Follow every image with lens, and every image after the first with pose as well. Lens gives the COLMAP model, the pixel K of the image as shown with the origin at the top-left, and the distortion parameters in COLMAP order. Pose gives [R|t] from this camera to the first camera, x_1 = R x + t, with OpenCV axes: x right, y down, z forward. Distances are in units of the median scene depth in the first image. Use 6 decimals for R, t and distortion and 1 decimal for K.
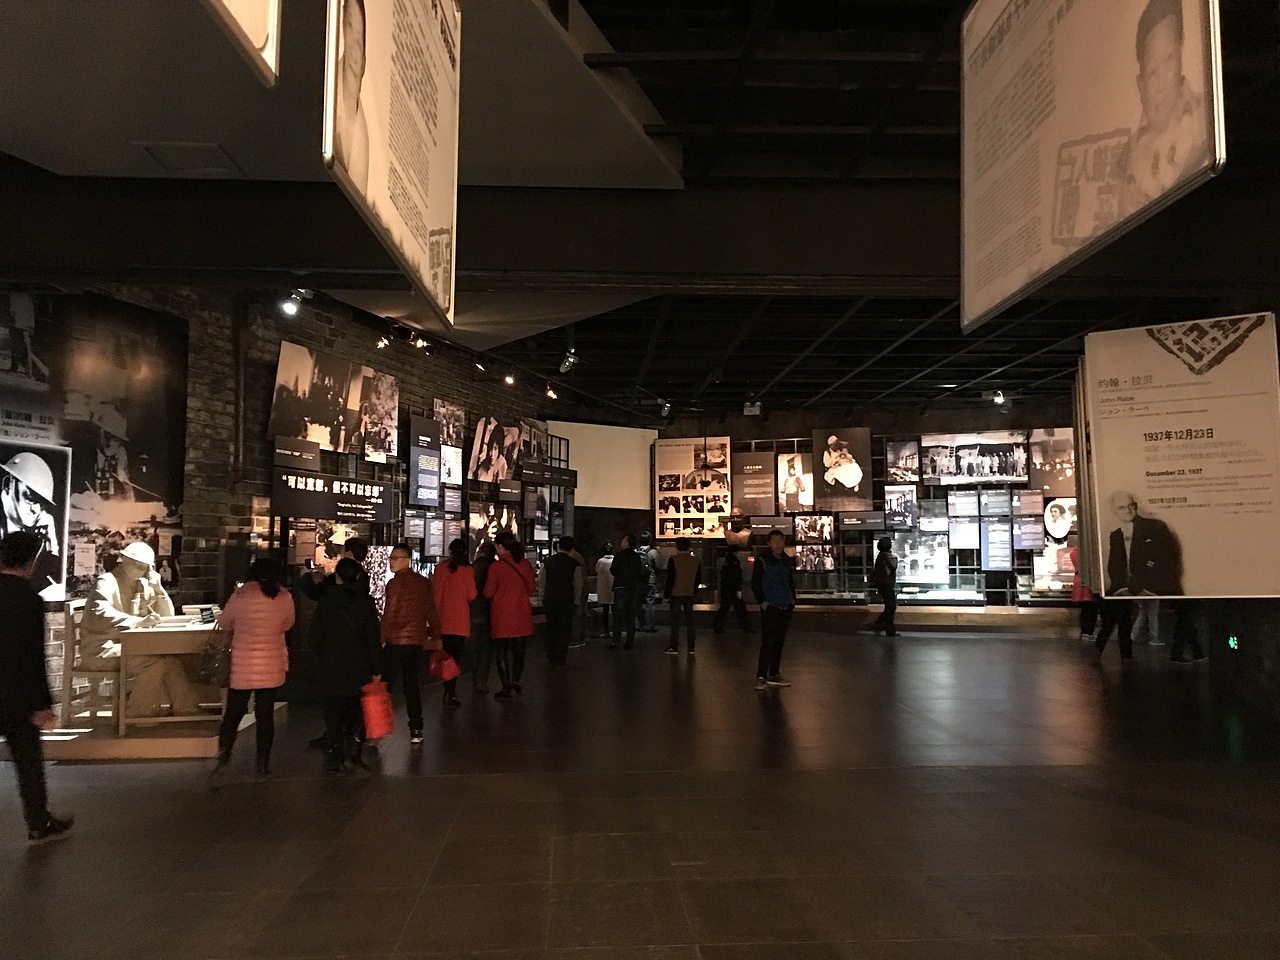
lens RADIAL K [[1093.3, 0, 639.4], [0, 1093.3, 478.0], [0, 0, 1]] dist [0.047853, -0.039640]
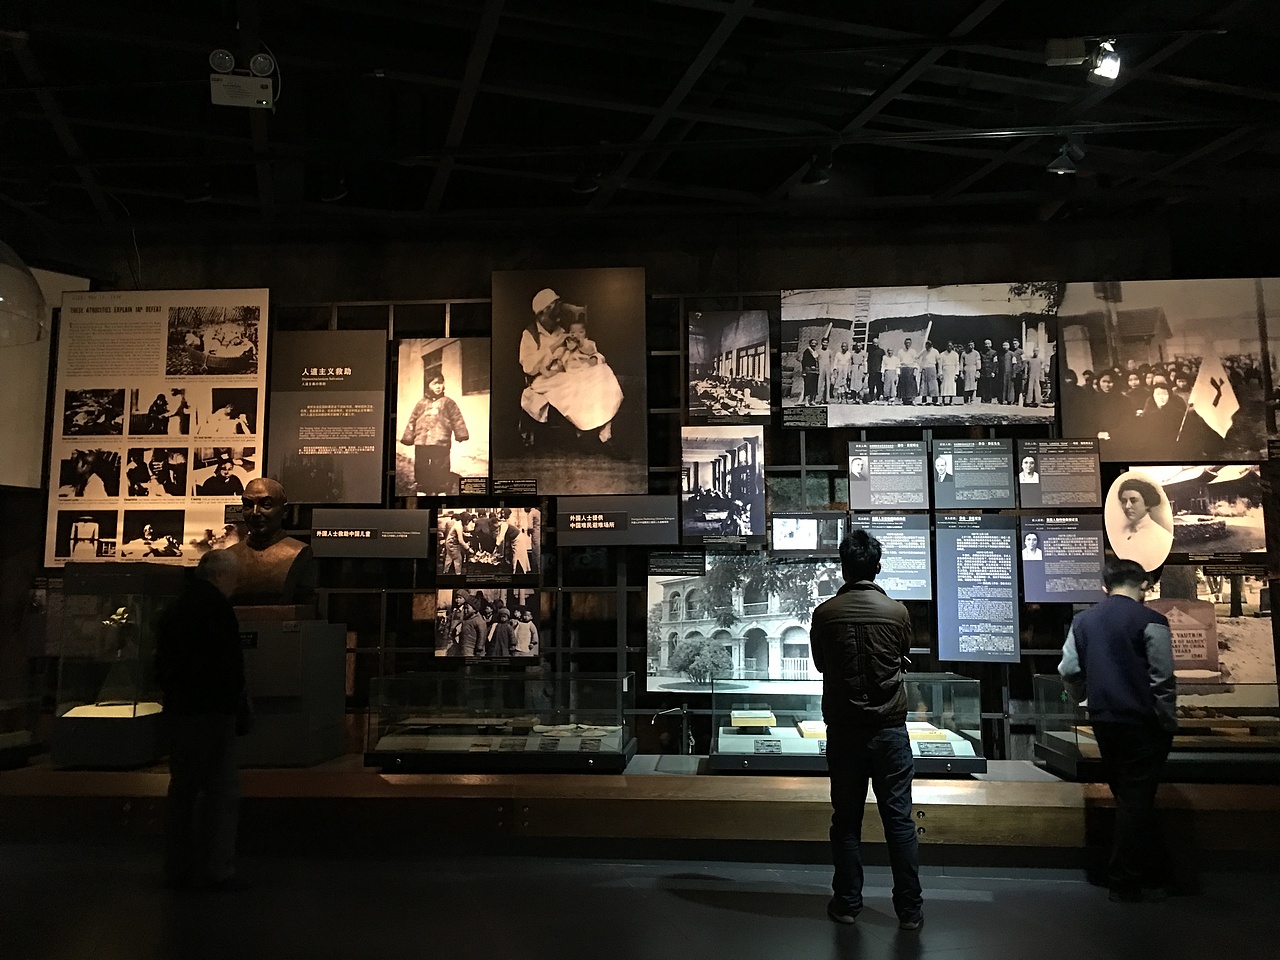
lens RADIAL K [[1093.3, 0, 645.1], [0, 1093.3, 466.9], [0, 0, 1]] dist [0.047853, -0.039640]
pose [[0.972639, 0.036578, 0.229424, 0.128595], [-0.021683, 0.997510, -0.067114, 0.045501], [-0.231307, 0.060303, 0.971010, 0.647586]]
